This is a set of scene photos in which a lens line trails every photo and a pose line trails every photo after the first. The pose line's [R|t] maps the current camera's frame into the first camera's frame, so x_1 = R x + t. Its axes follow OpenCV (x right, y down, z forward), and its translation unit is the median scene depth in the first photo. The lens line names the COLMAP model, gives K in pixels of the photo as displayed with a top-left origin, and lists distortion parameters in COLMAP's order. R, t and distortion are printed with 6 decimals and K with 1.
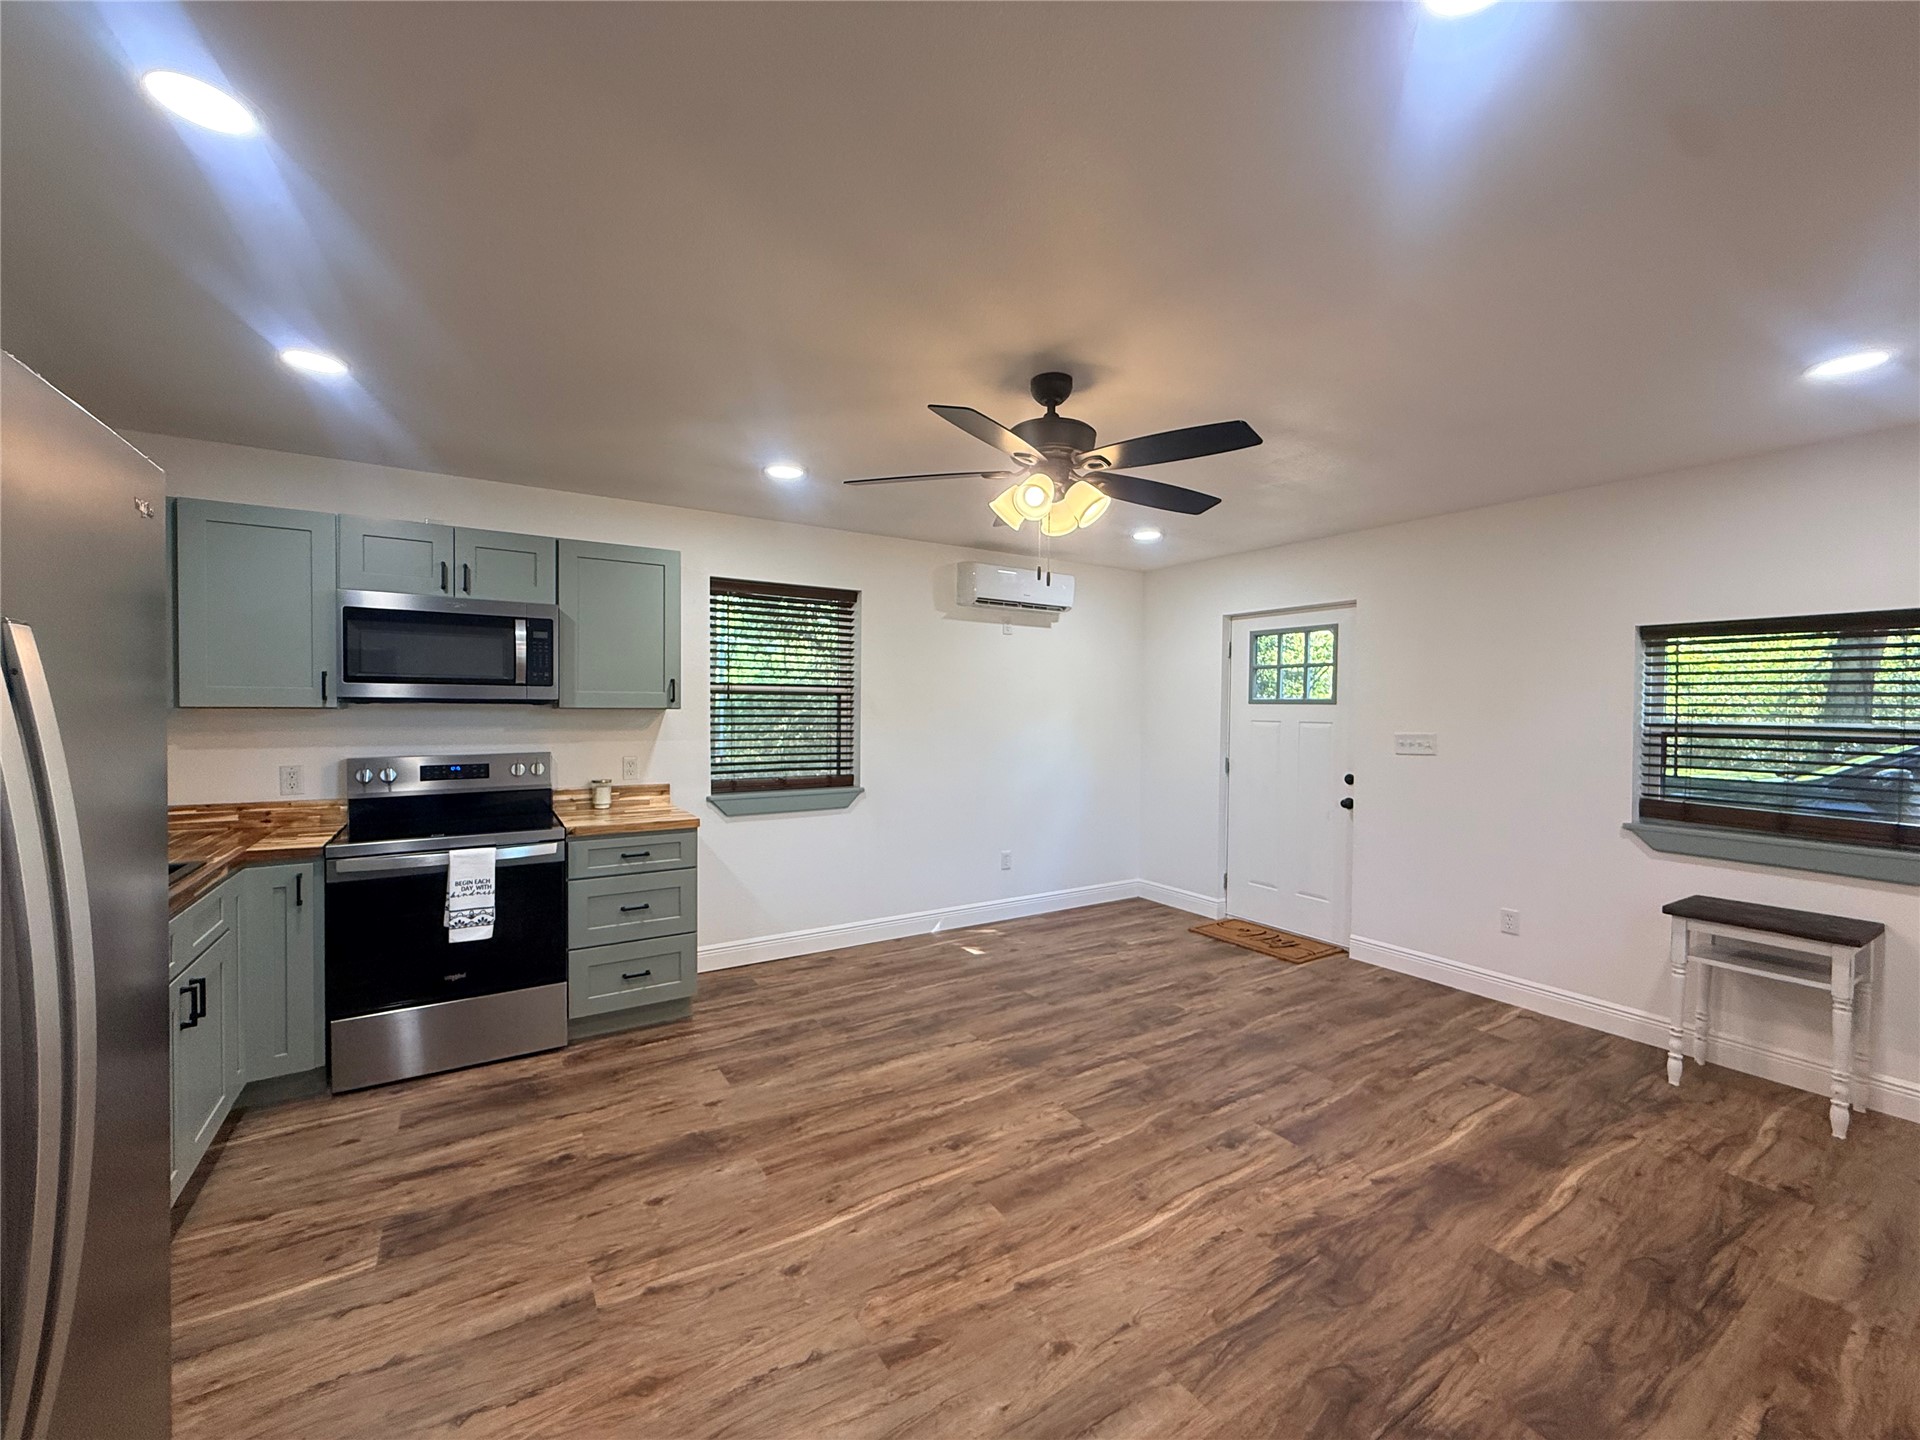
lens RADIAL K [[763.3, 0, 951.7], [0, 763.3, 722.0], [0, 0, 1]] dist [-0.000087, 0.000072]
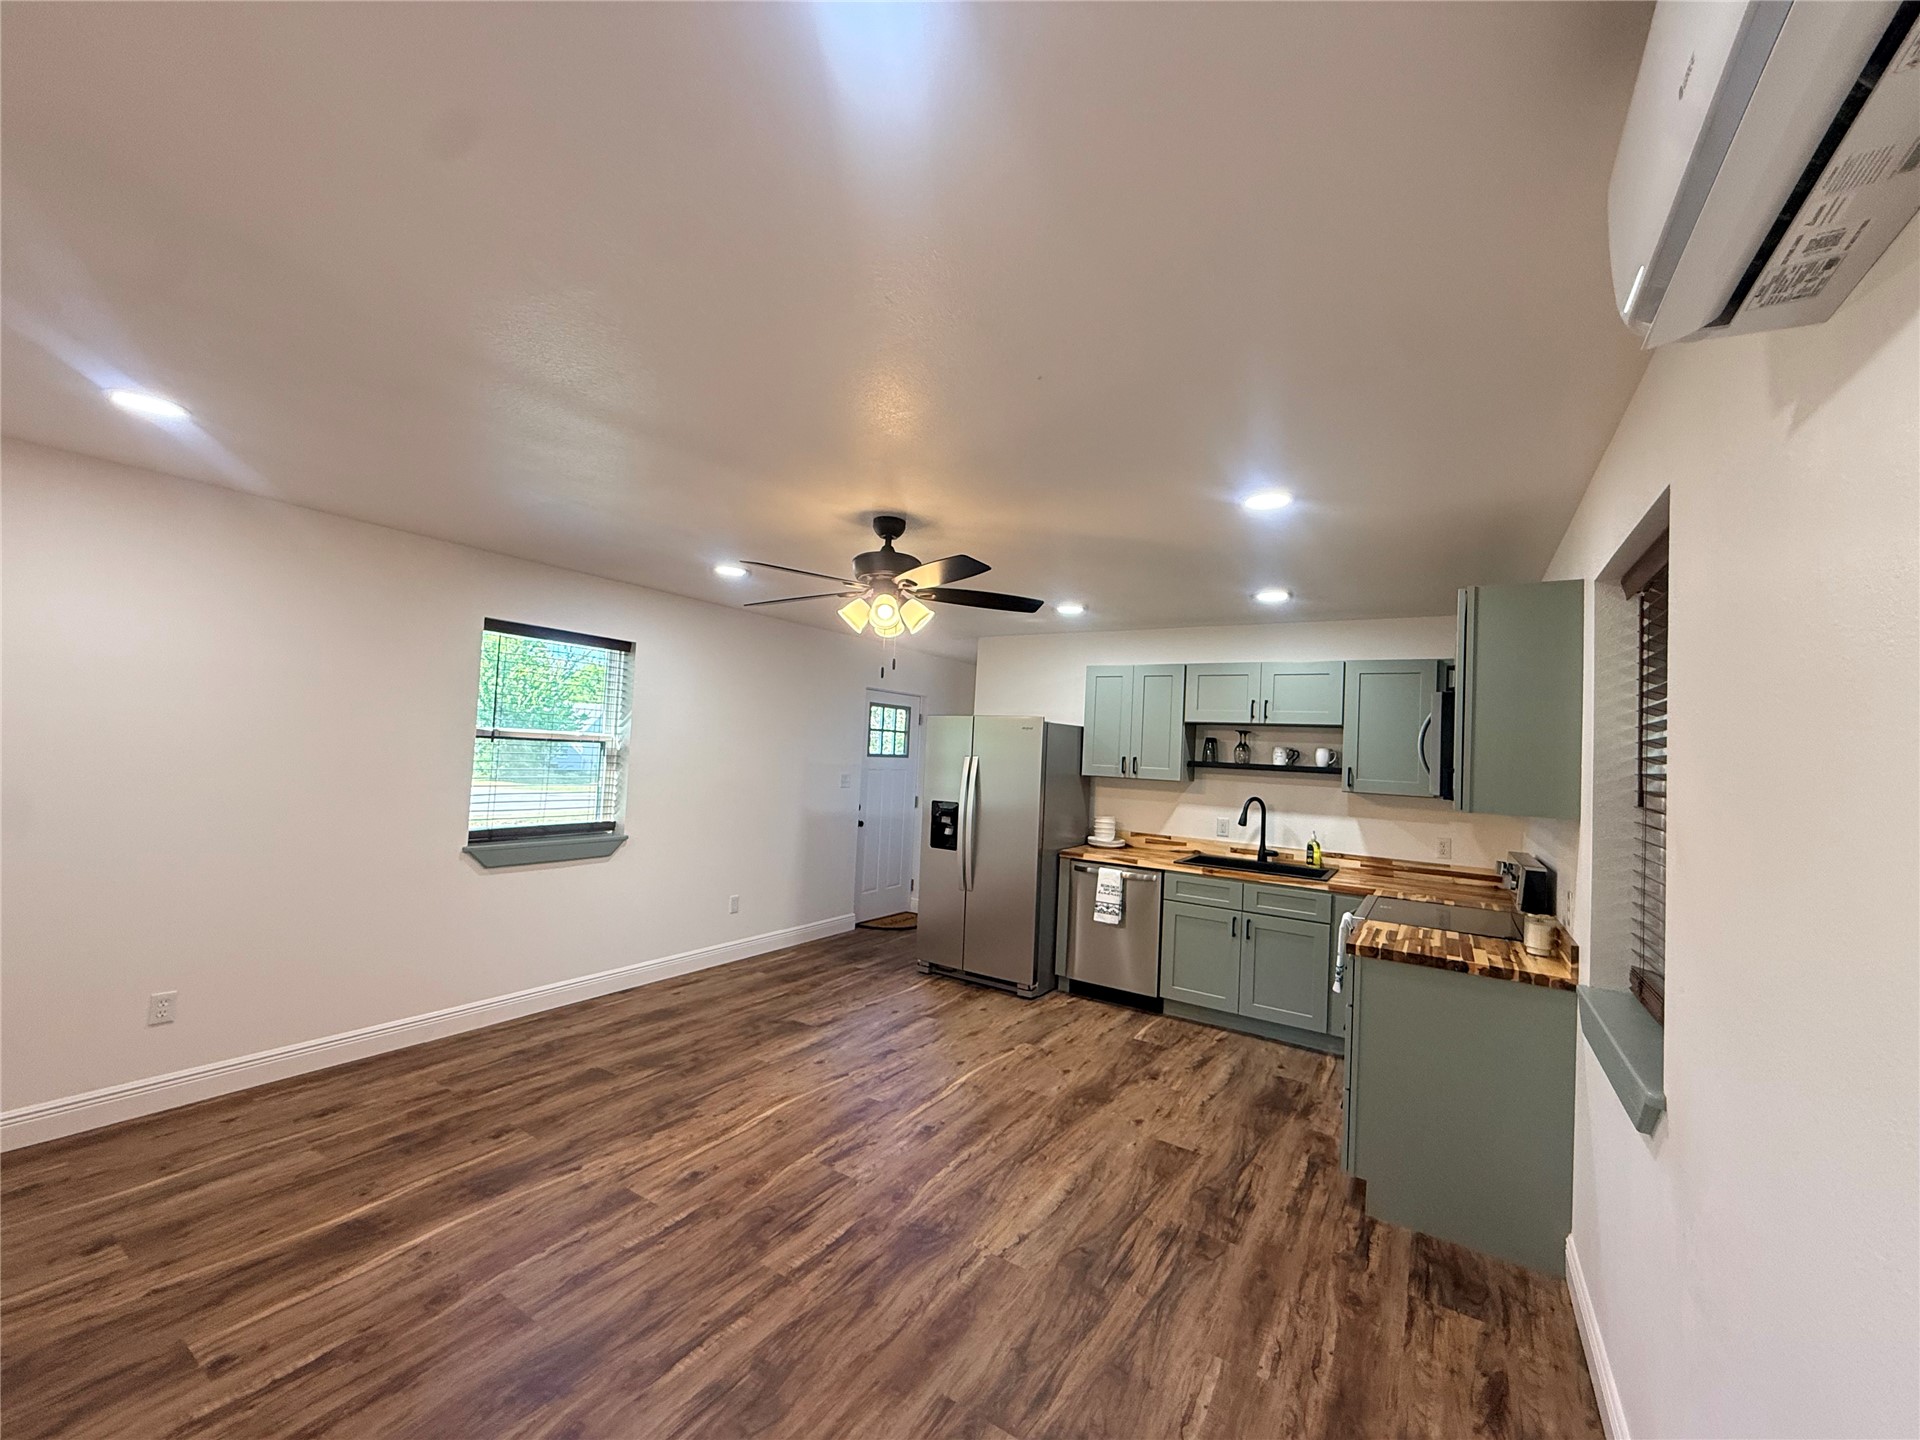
lens RADIAL K [[763.3, 0, 950.7], [0, 763.3, 721.5], [0, 0, 1]] dist [-0.000087, 0.000072]
pose [[-0.905063, -0.067962, -0.419811, 0.453652], [-0.062854, 0.997684, -0.026005, -0.064636], [0.420606, 0.002851, -0.907239, 1.806258]]
